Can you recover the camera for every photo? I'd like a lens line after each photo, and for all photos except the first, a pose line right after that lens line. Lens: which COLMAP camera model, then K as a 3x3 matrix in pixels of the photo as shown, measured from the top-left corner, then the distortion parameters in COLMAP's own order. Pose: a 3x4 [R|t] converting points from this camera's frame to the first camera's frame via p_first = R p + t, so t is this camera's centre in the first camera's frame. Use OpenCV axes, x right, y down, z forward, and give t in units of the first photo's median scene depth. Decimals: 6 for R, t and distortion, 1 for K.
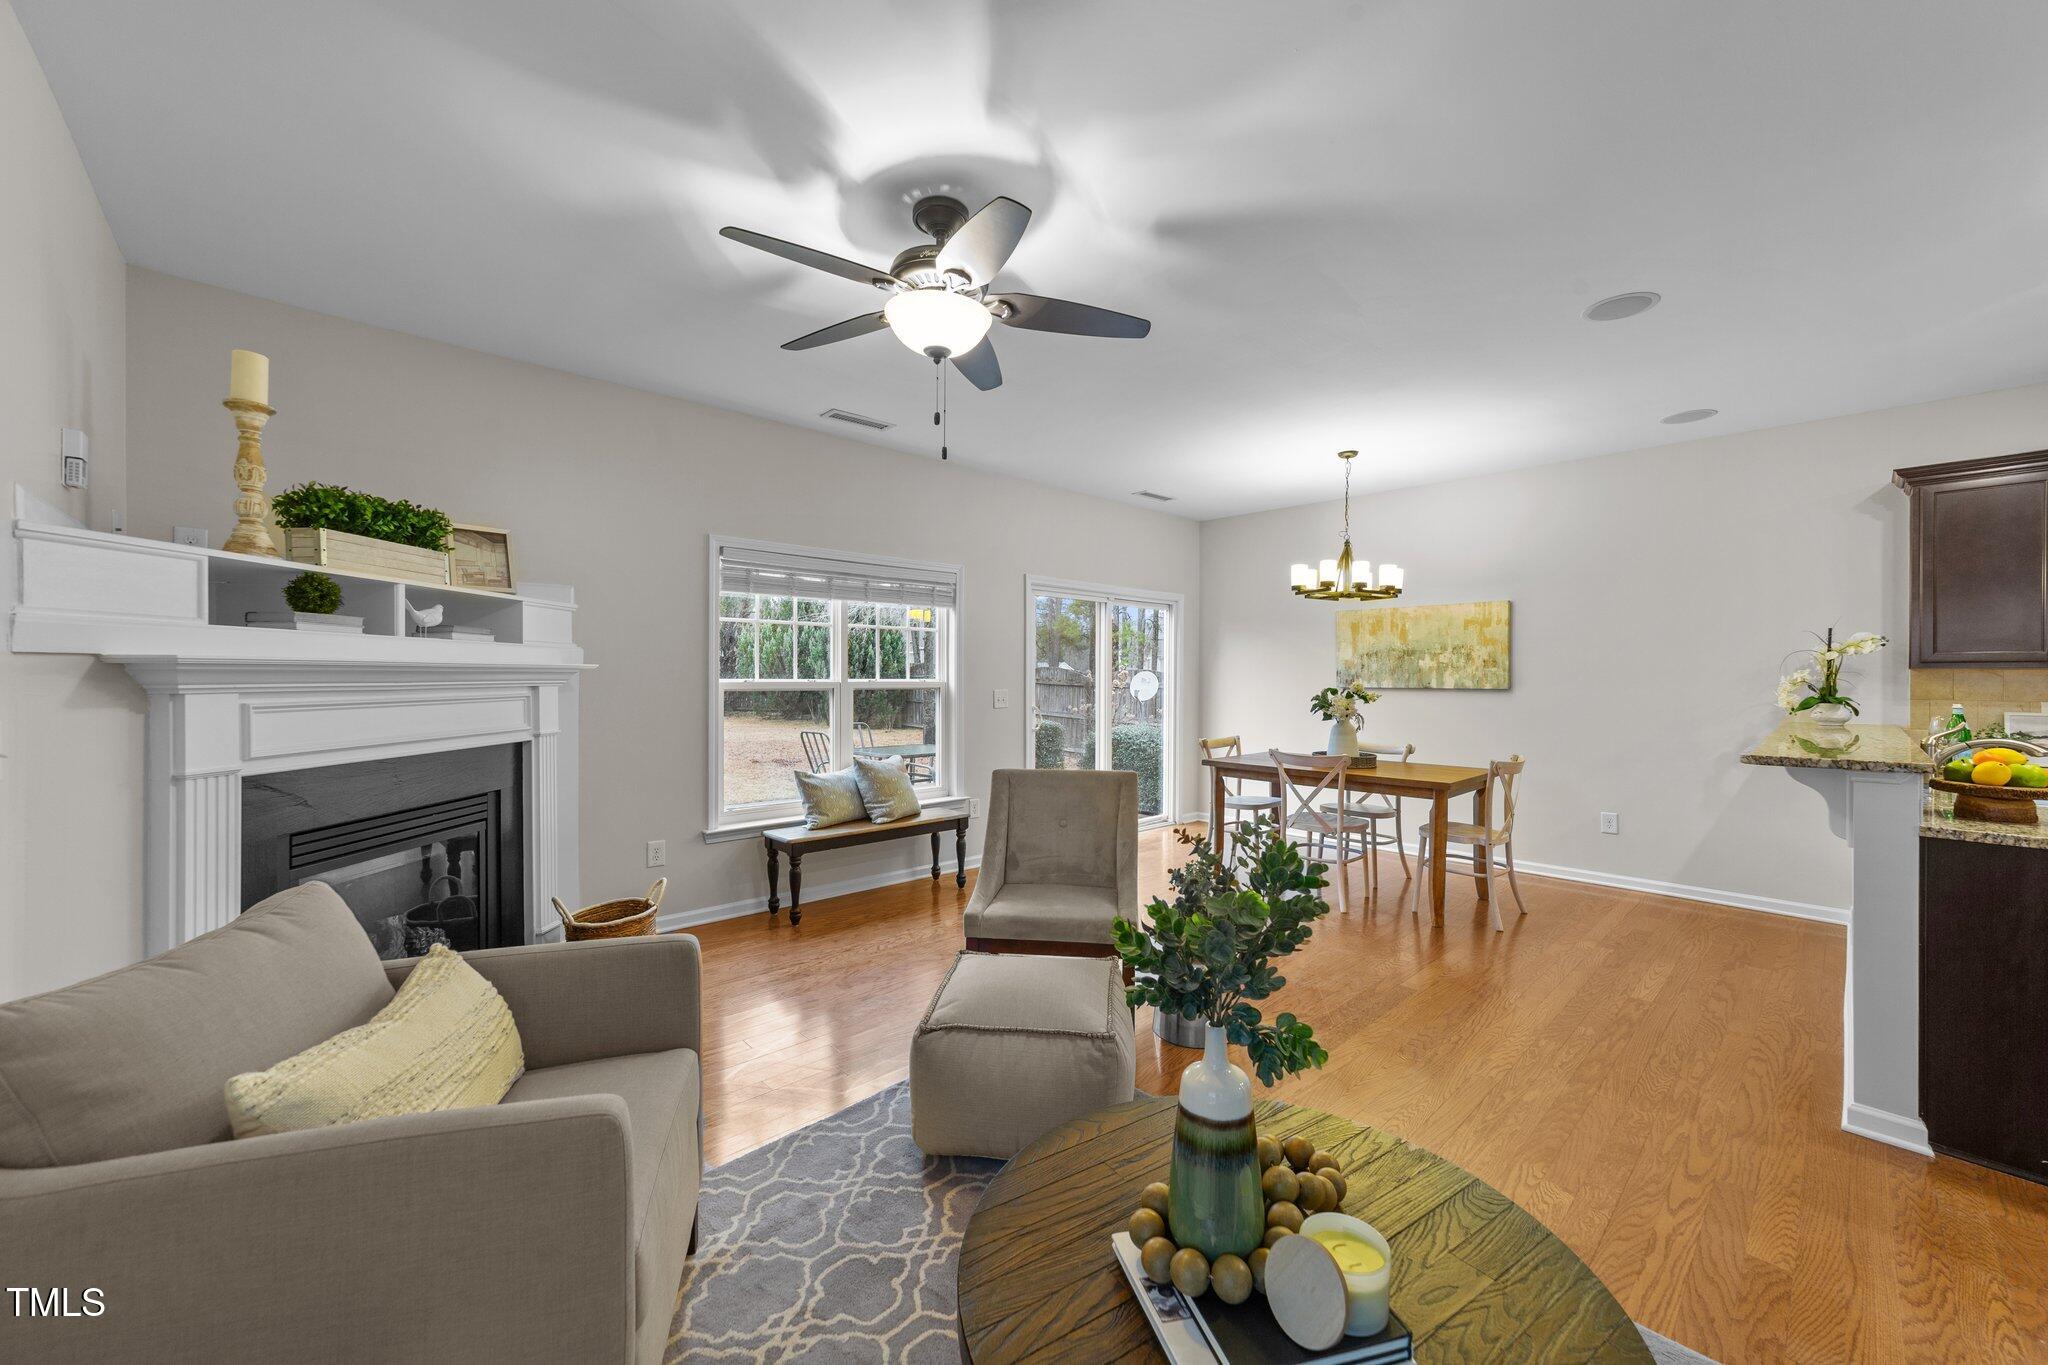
lens RADIAL K [[781.3, 0, 1010.7], [0, 781.3, 683.2], [0, 0, 1]] dist [0.001802, 0.000437]
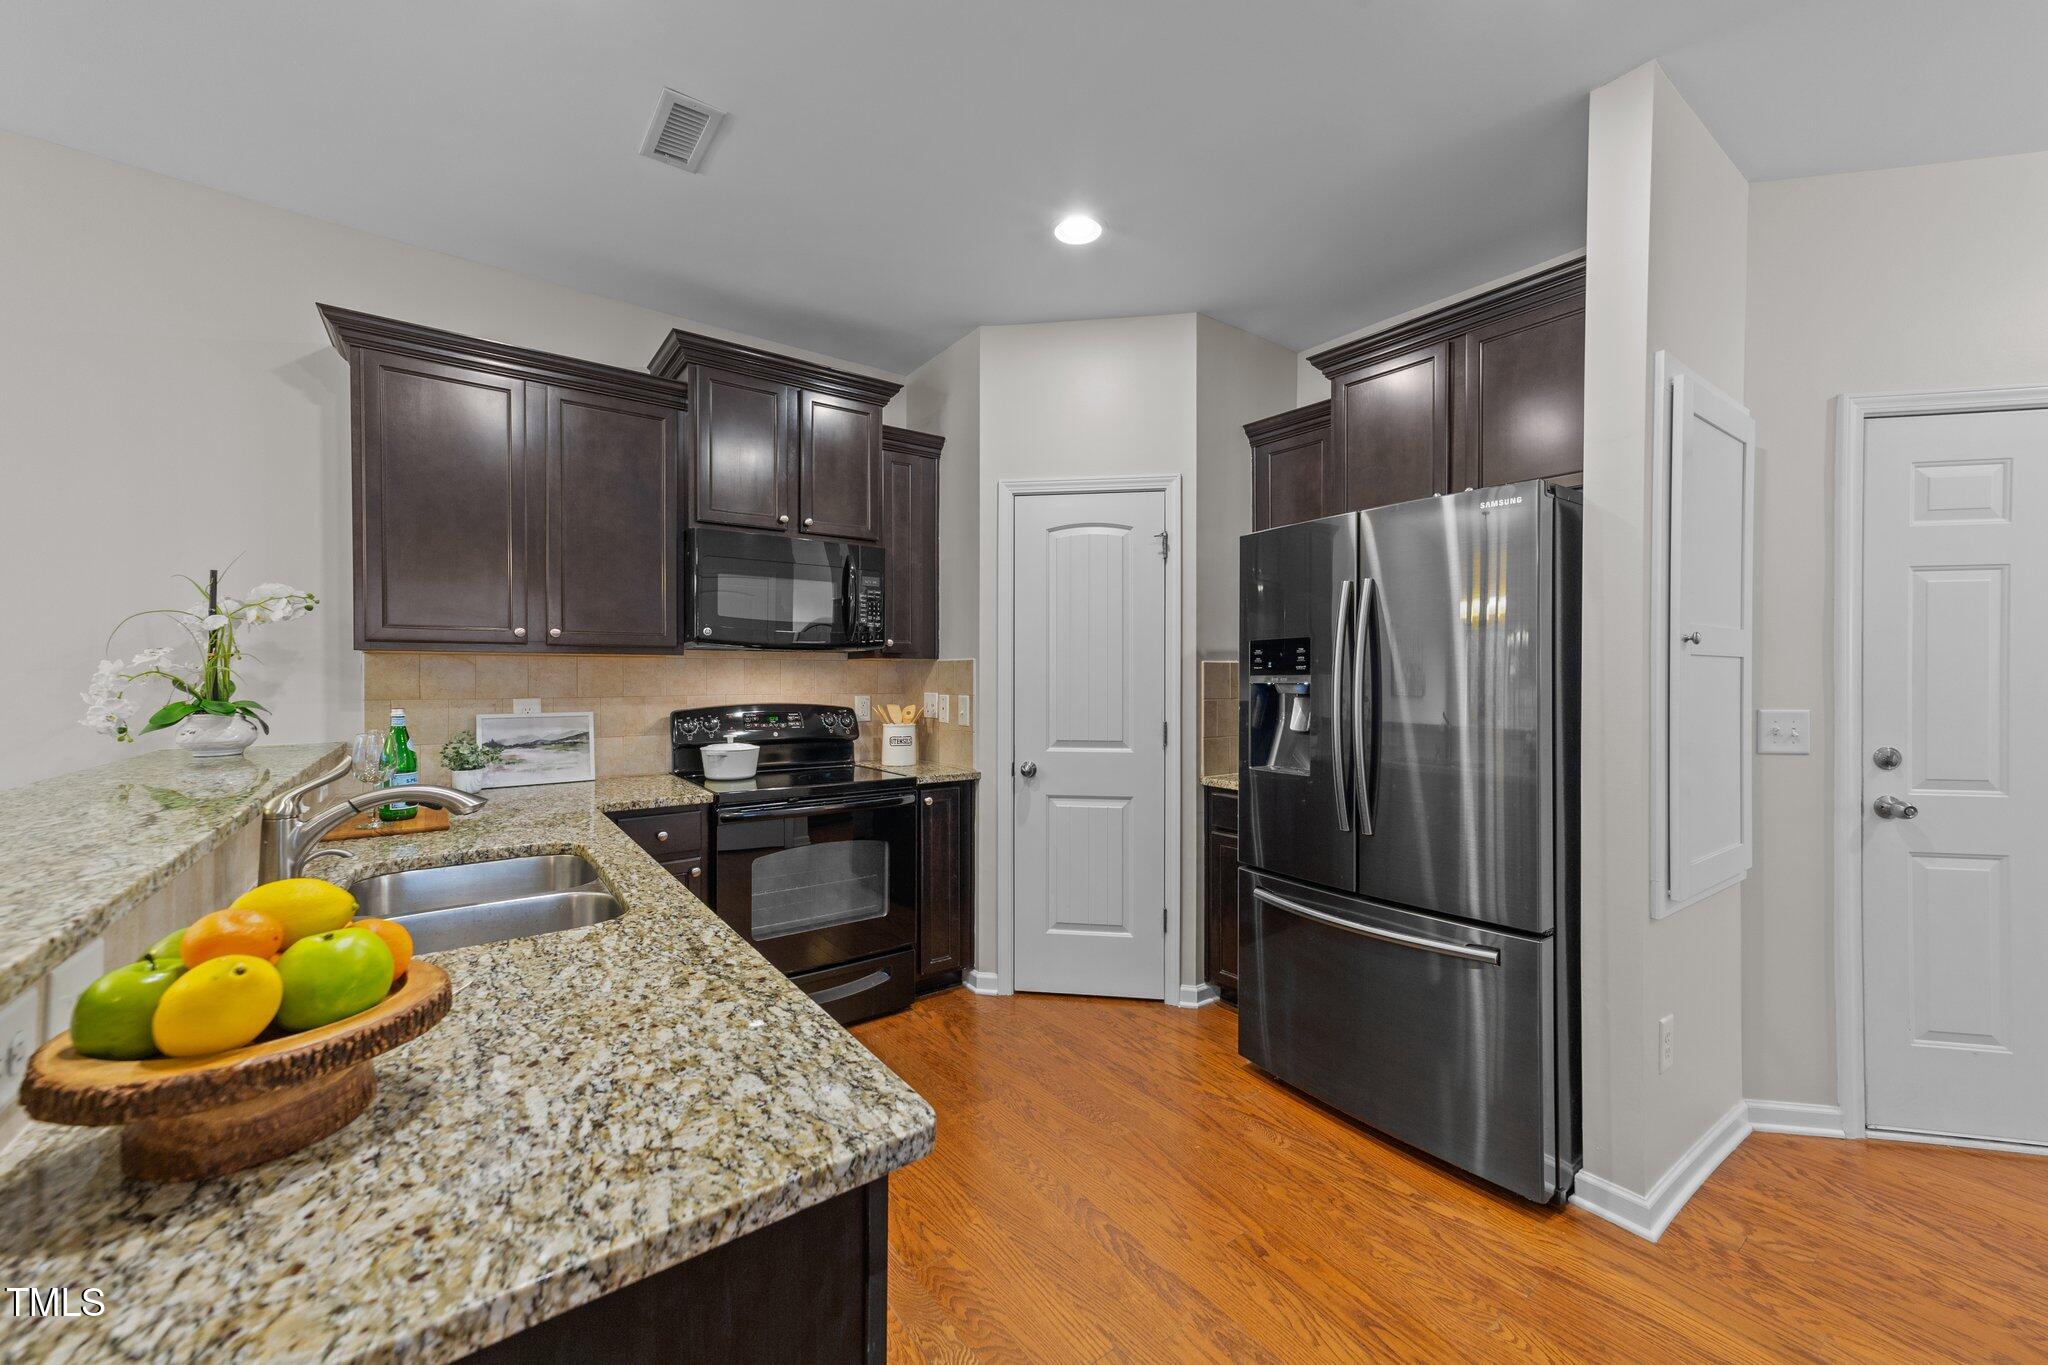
lens RADIAL K [[781.3, 0, 1014.4], [0, 781.3, 679.0], [0, 0, 1]] dist [0.001802, 0.000437]
pose [[0.123375, -0.008578, 0.992323, 0.598533], [0.007406, 0.999943, 0.007723, 0.002490], [-0.992332, 0.006396, 0.123432, 0.409884]]
